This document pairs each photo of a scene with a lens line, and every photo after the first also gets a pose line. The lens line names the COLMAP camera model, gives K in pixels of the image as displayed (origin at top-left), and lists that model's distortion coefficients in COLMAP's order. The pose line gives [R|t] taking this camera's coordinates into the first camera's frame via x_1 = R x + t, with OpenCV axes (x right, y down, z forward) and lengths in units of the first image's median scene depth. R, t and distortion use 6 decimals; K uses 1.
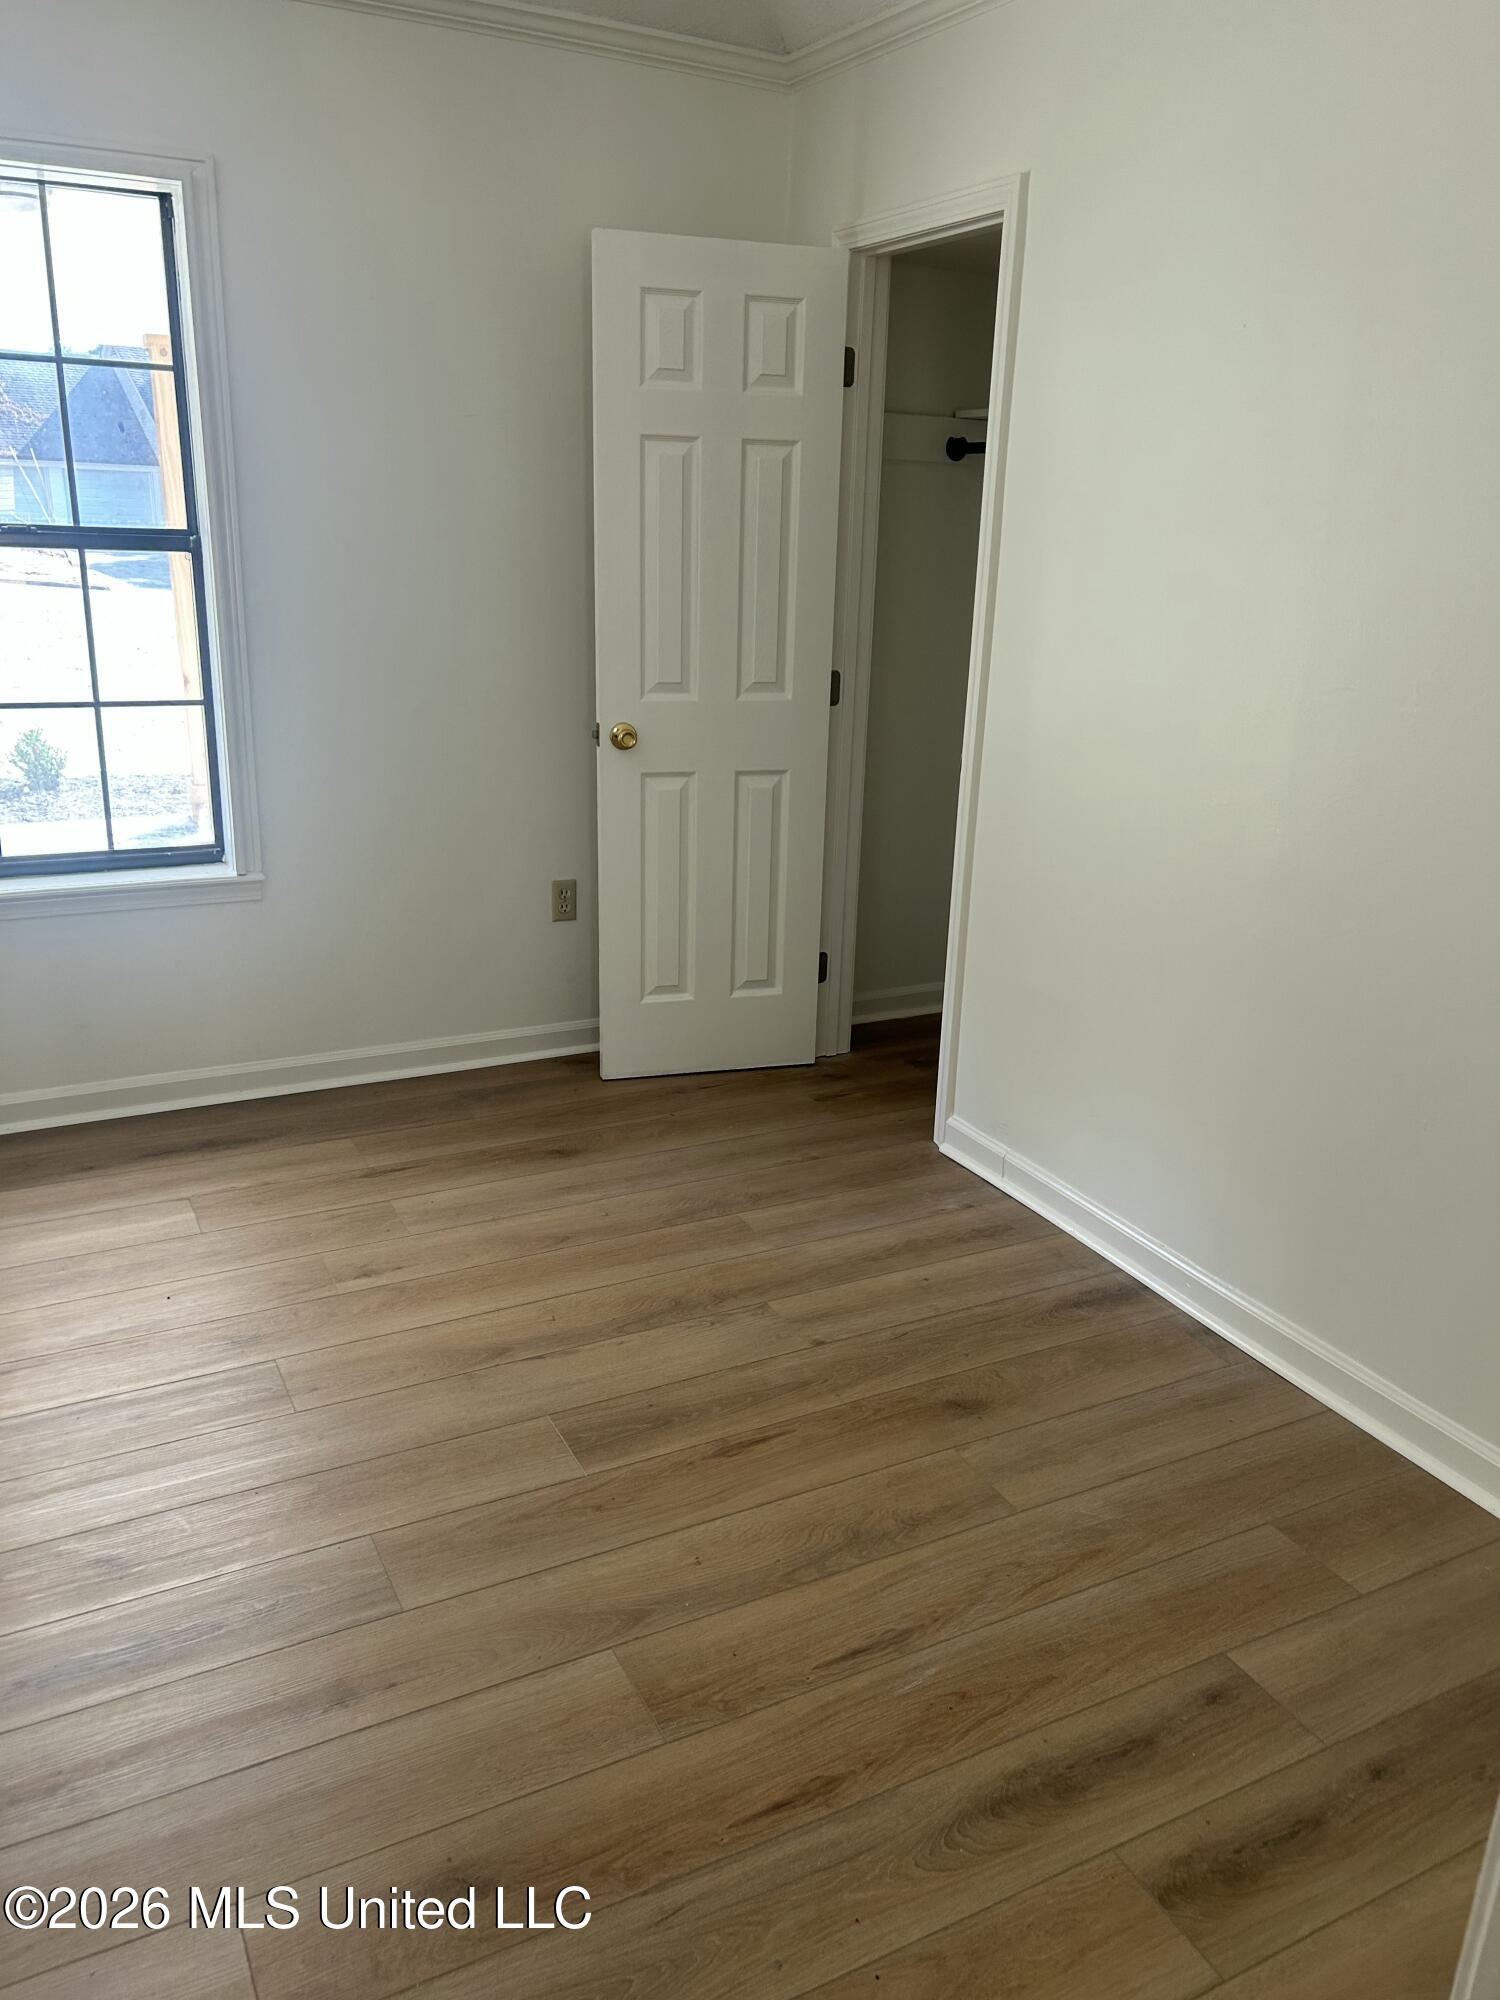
lens RADIAL K [[1500.2, 0, 740.4], [0, 1500.2, 1003.2], [0, 0, 1]] dist [0.003358, -0.007527]
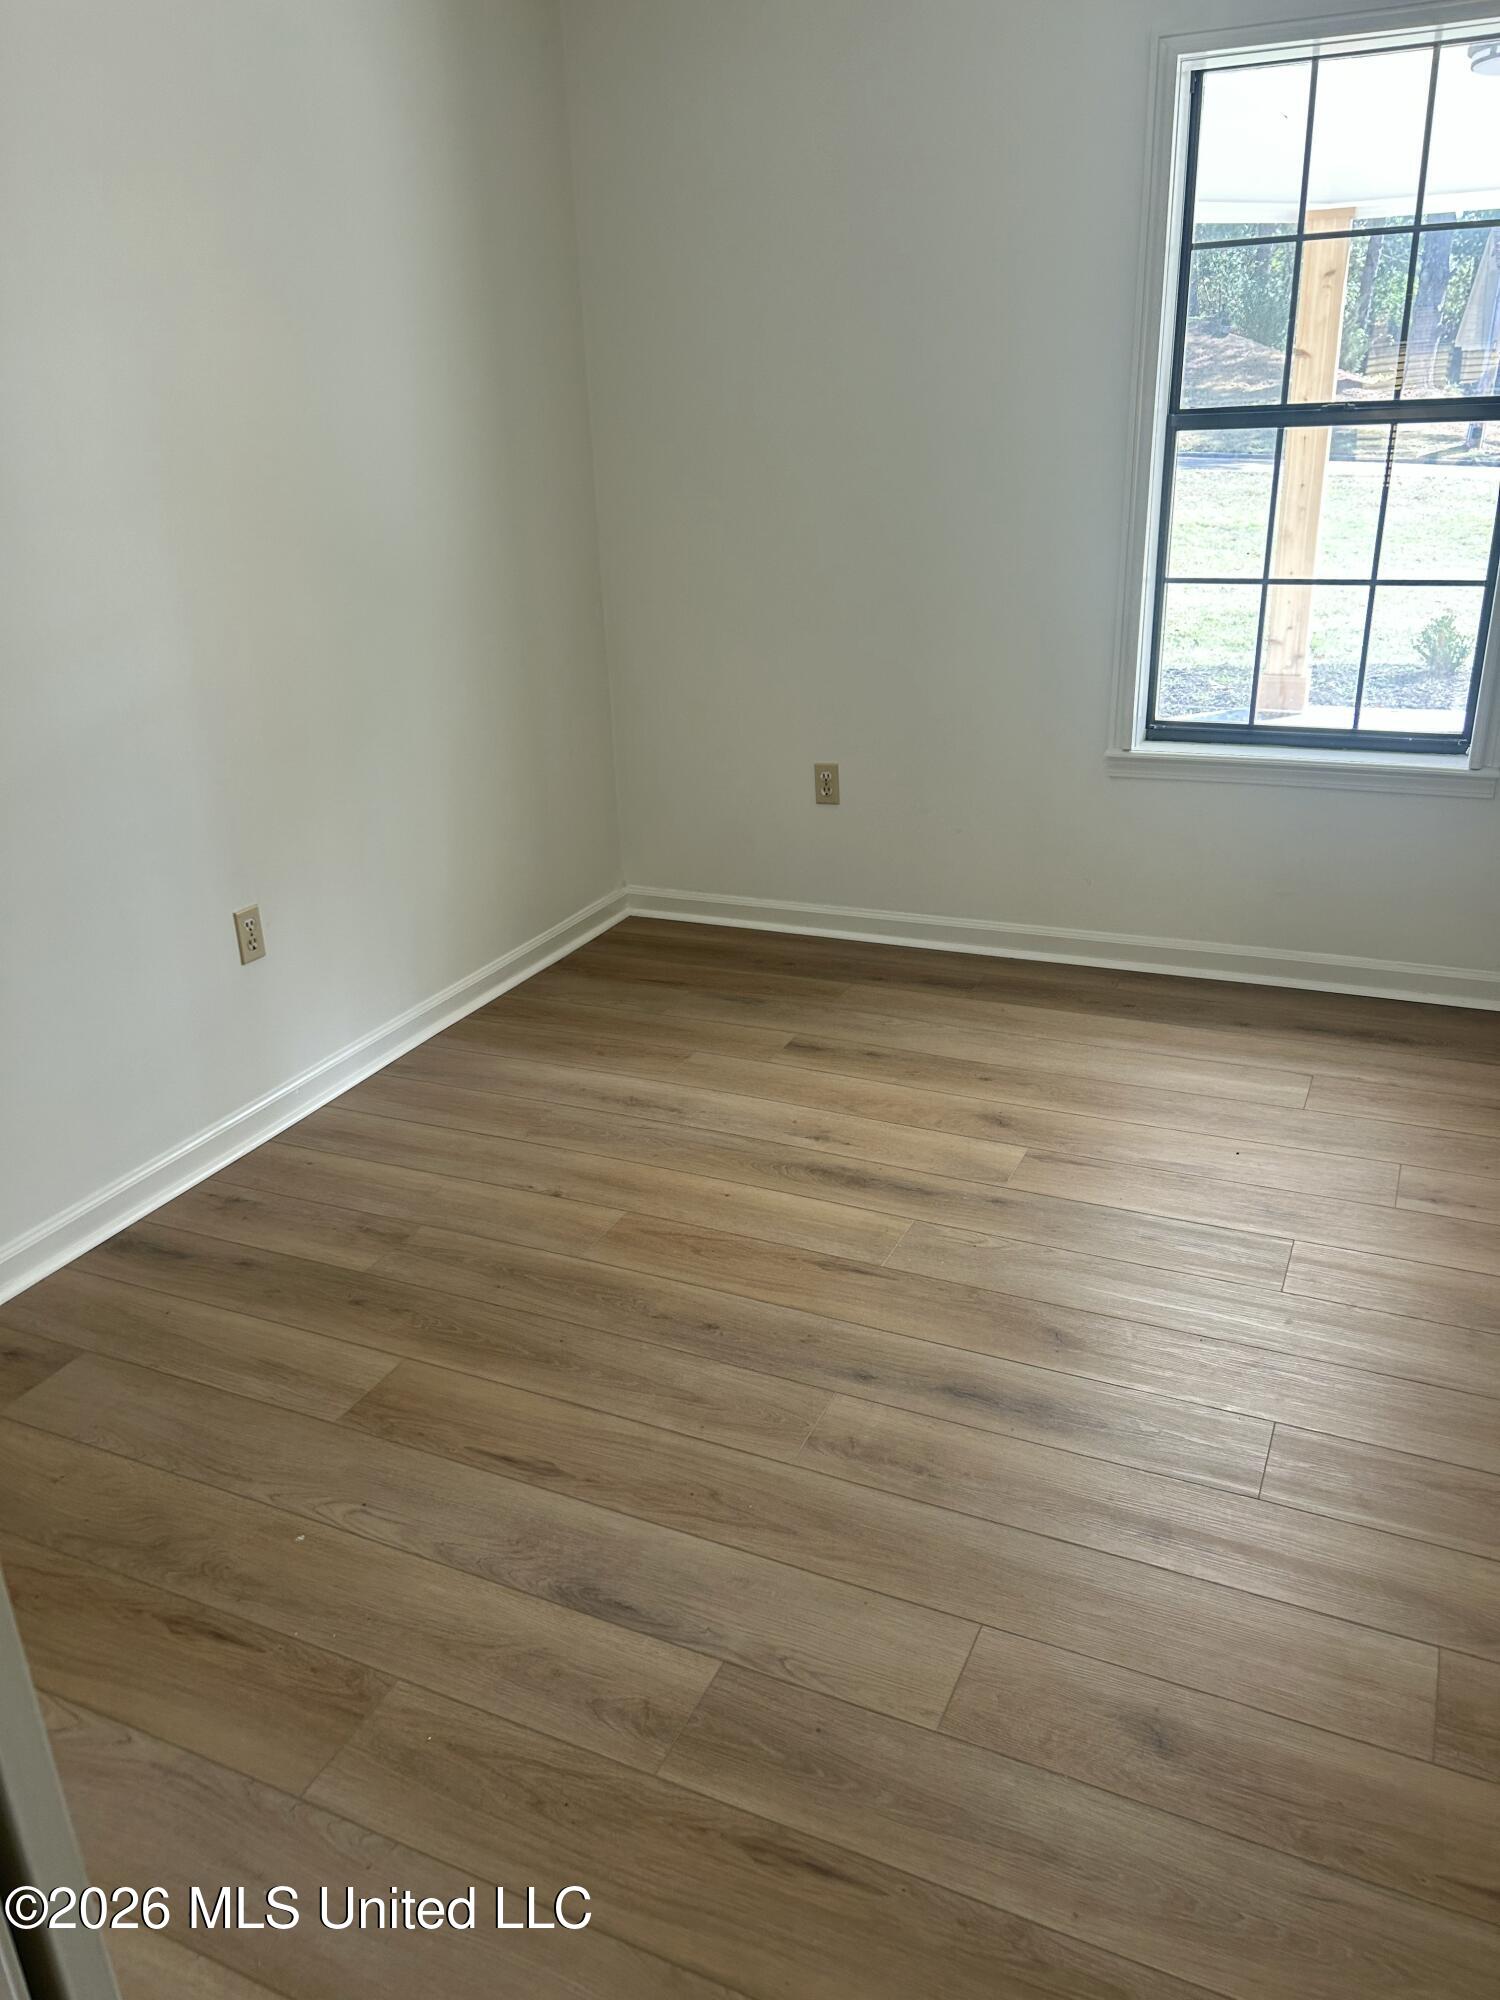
lens RADIAL K [[1500.2, 0, 736.2], [0, 1500.2, 1004.4], [0, 0, 1]] dist [0.003358, -0.007527]
pose [[0.595216, 0.243373, -0.765825, 0.178570], [-0.190040, 0.968631, 0.160119, -0.006114], [0.780771, 0.050232, 0.622795, 0.061037]]
